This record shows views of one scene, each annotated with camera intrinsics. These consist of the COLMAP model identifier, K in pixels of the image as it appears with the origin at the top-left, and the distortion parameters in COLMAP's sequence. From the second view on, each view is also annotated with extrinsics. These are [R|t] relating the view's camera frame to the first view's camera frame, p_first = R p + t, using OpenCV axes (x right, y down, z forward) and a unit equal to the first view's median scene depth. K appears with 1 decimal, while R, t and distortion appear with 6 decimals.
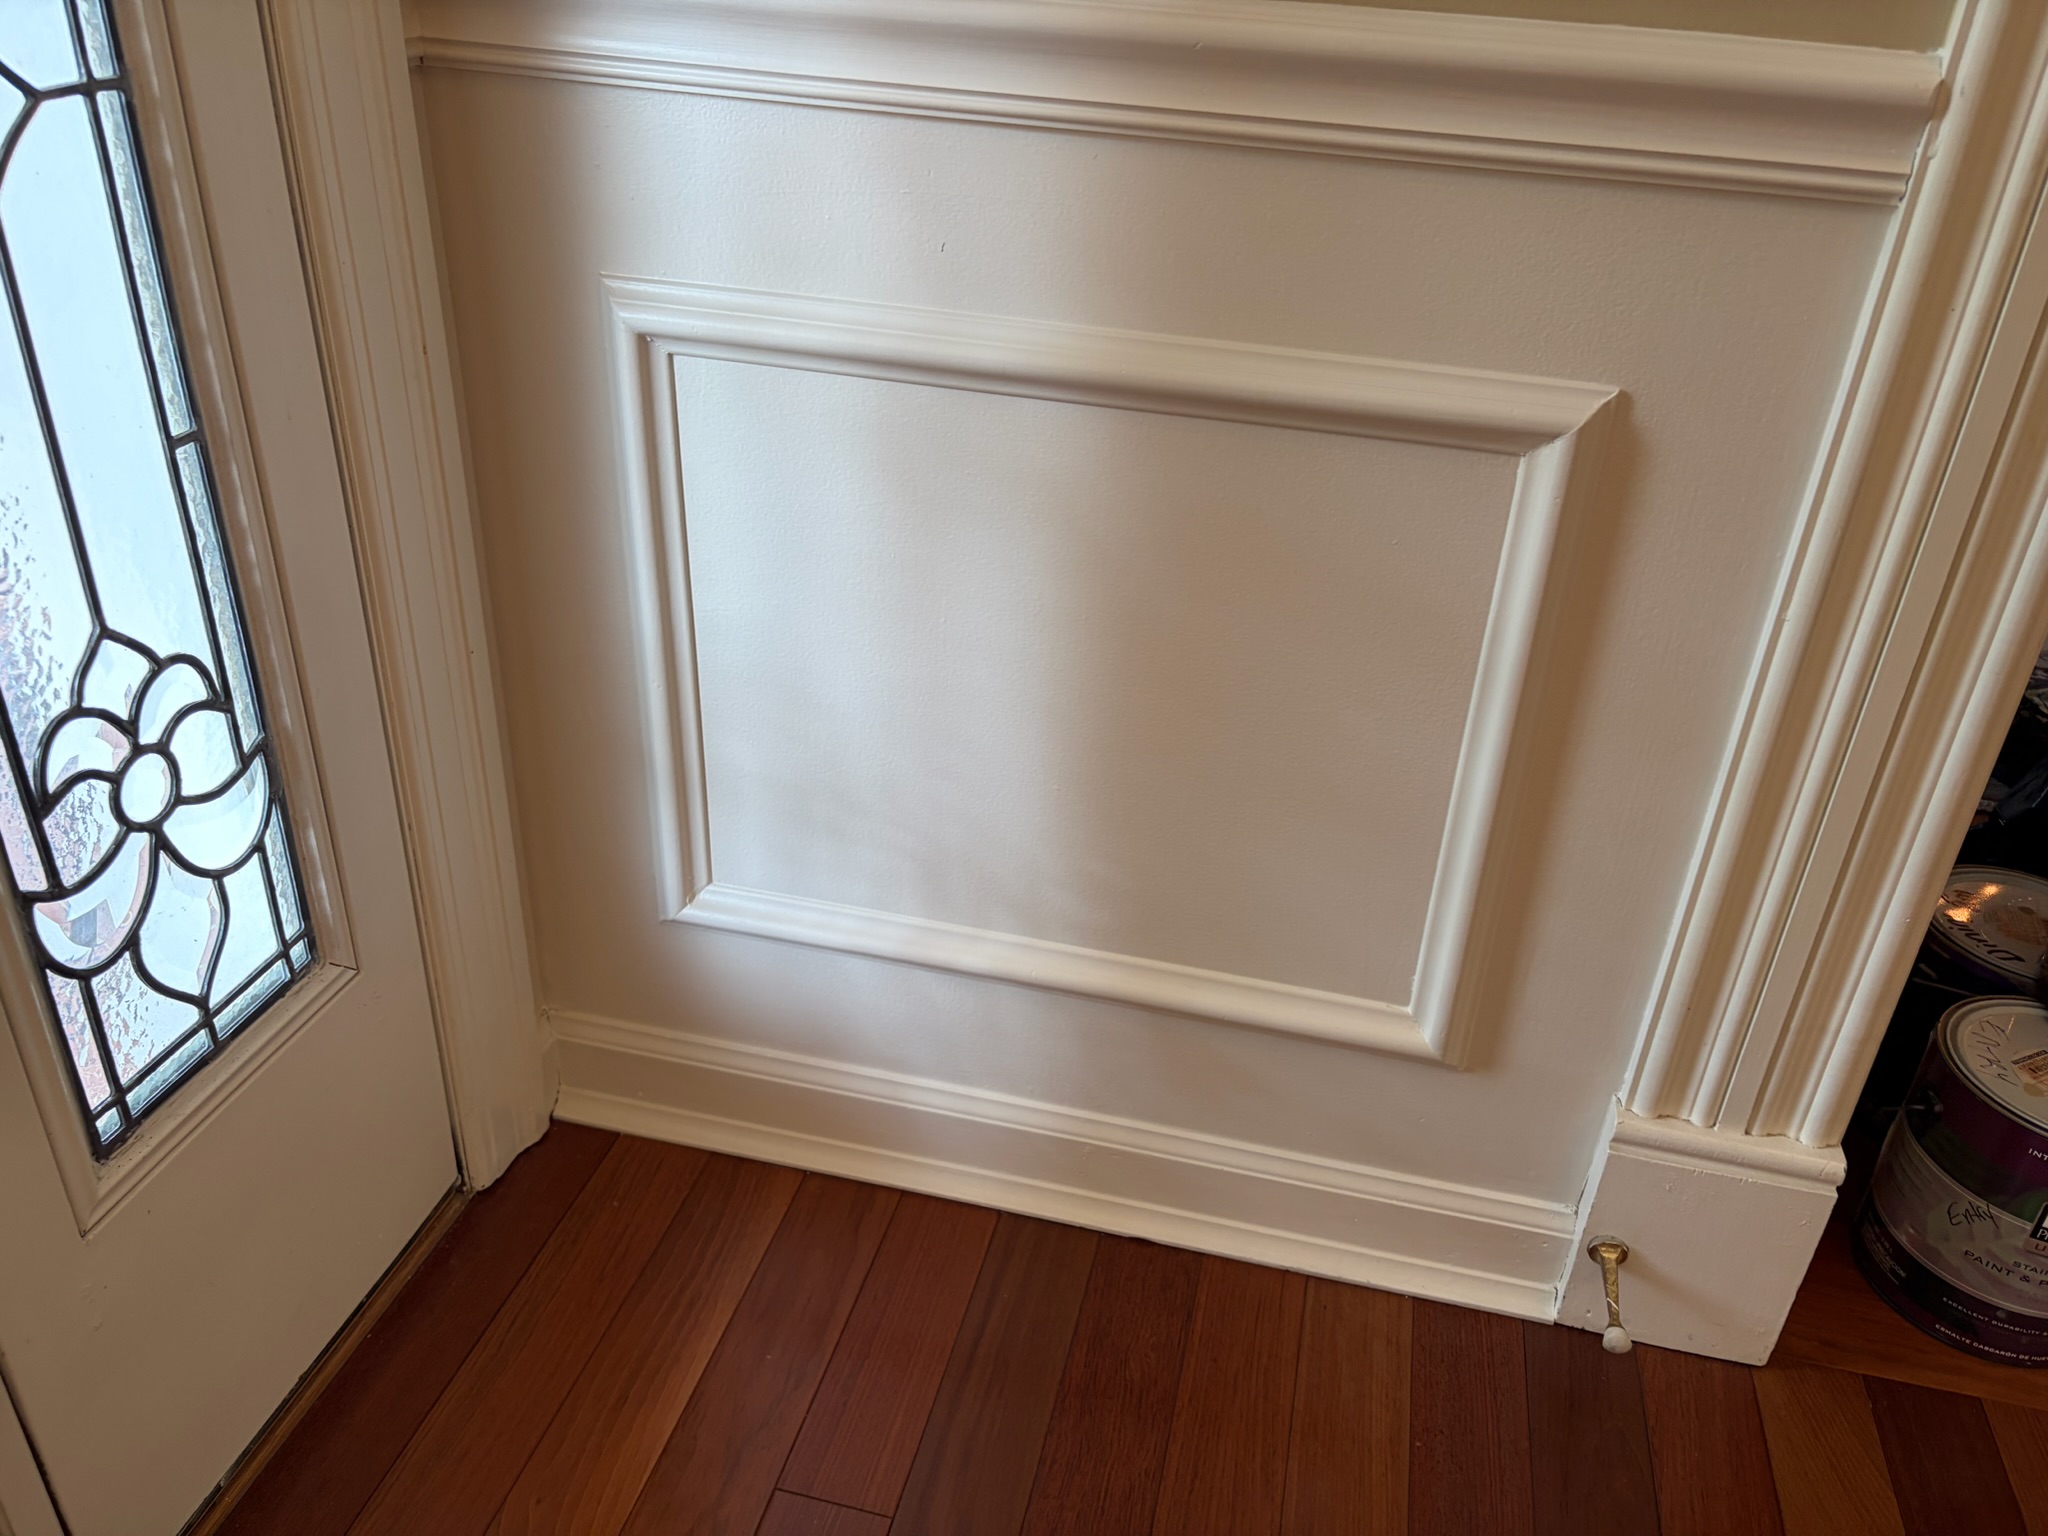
lens RADIAL K [[1543.6, 0, 1024.0], [0, 1543.6, 768.0], [0, 0, 1]] dist [0.060937, -0.071472]
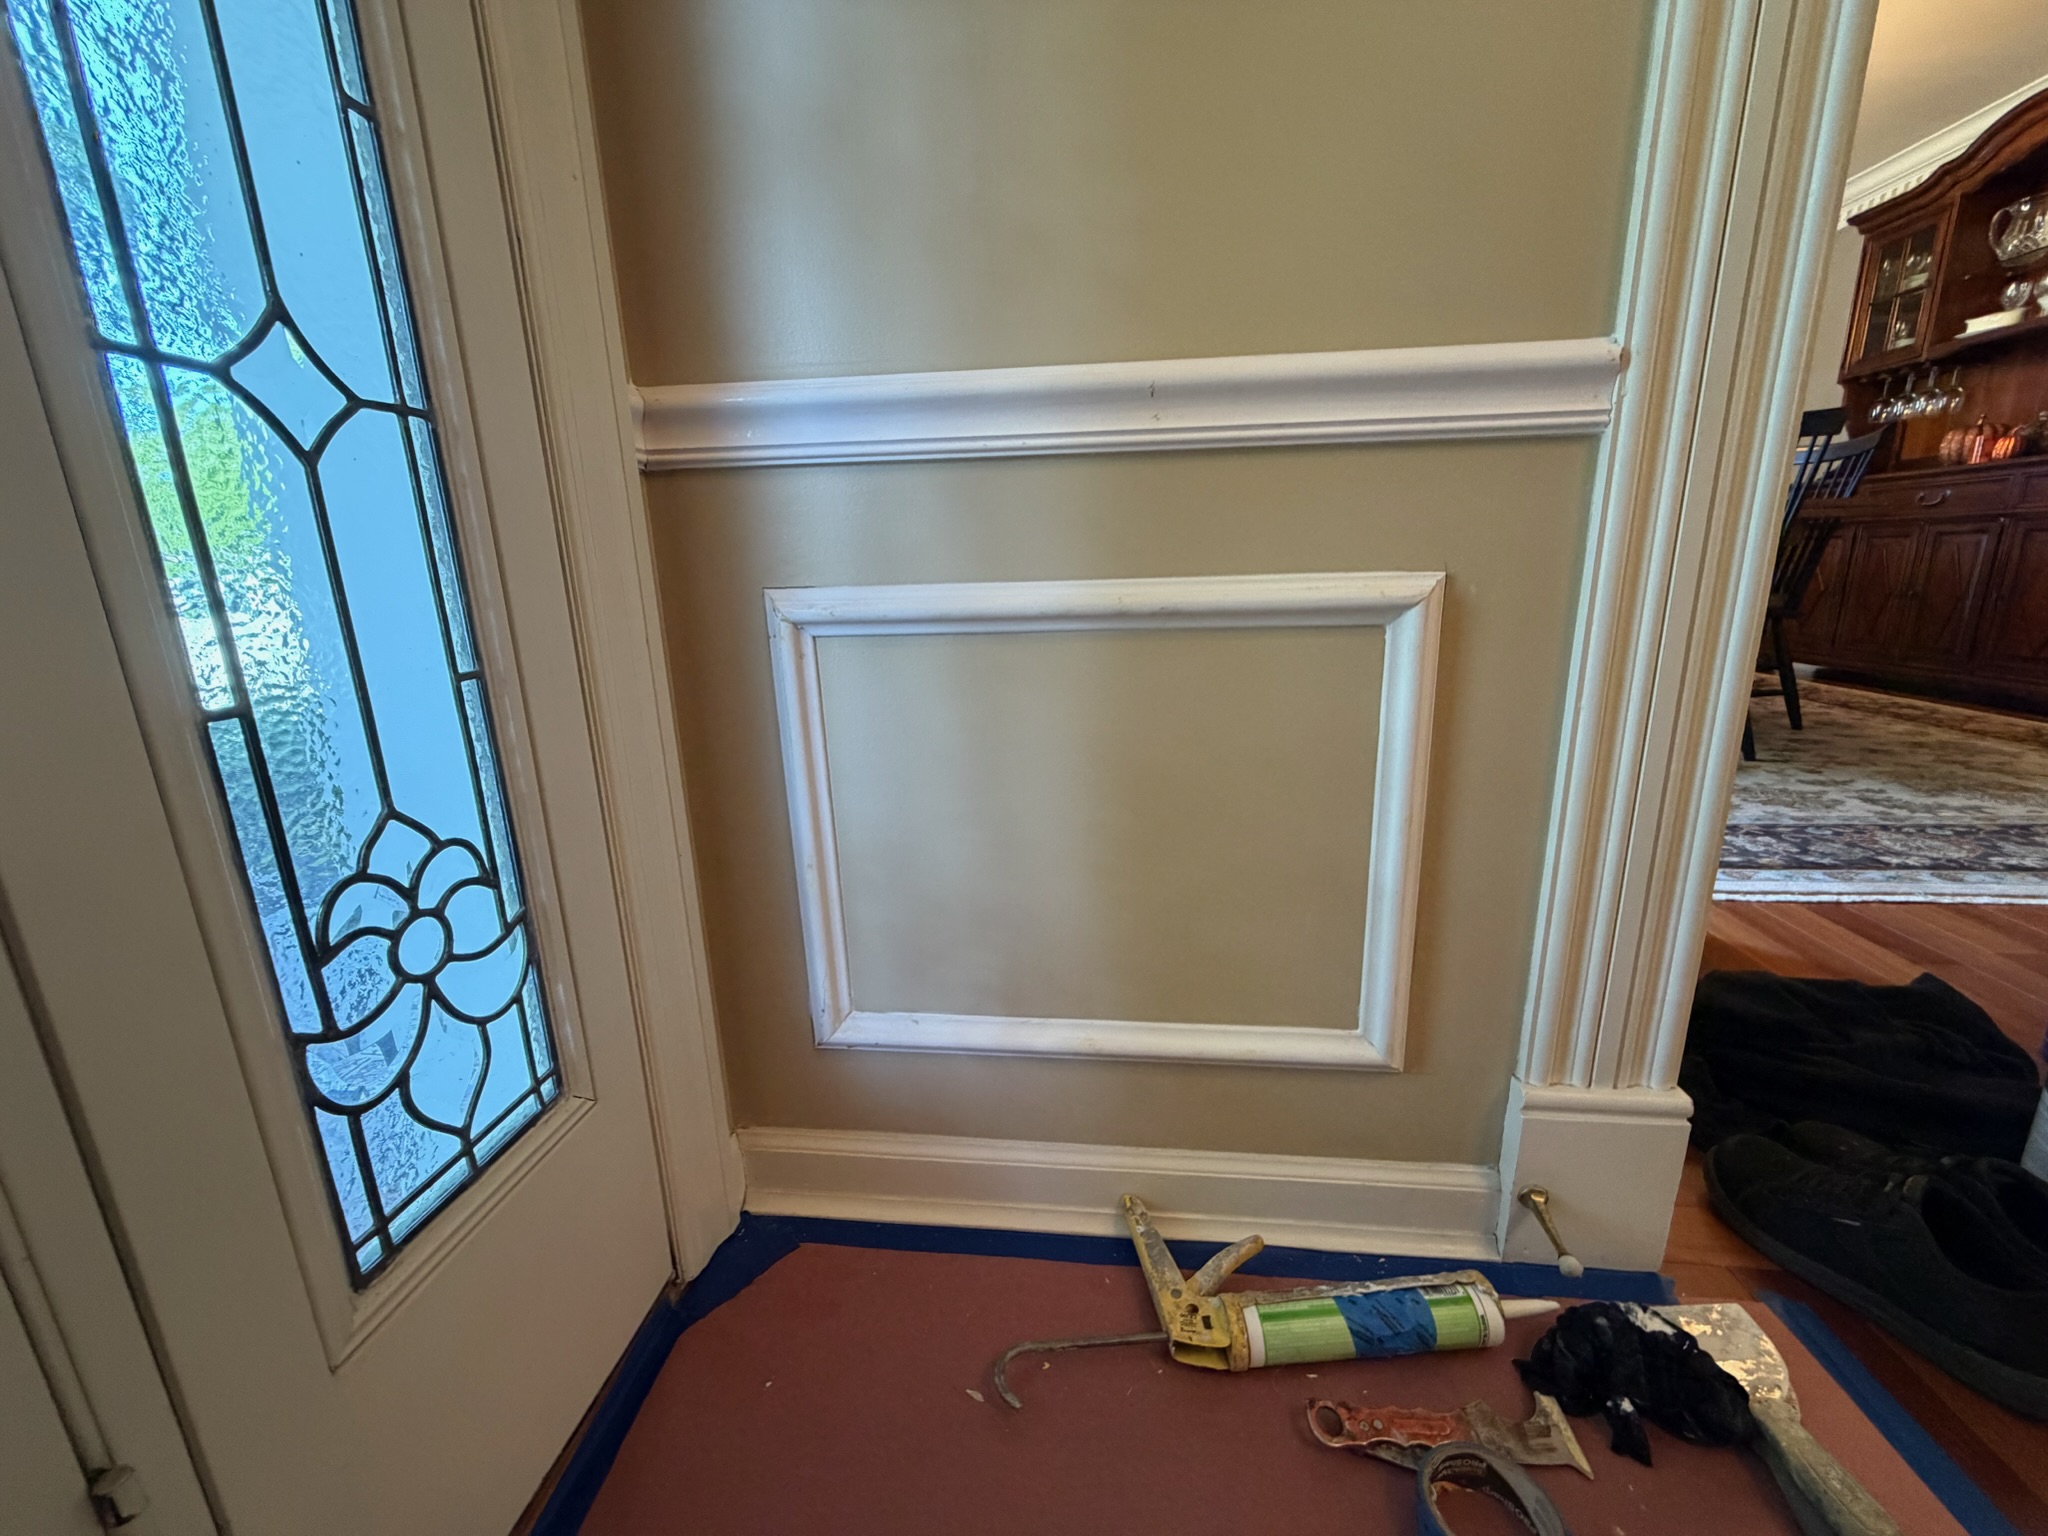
lens RADIAL K [[818.1, 0, 1024.0], [0, 818.1, 768.0], [0, 0, 1]] dist [0.003924, -0.000106]
pose [[0.990366, -0.103334, 0.092178, -0.131031], [0.123999, 0.958104, -0.258188, 0.102012], [-0.061636, 0.267131, 0.961687, 0.299706]]
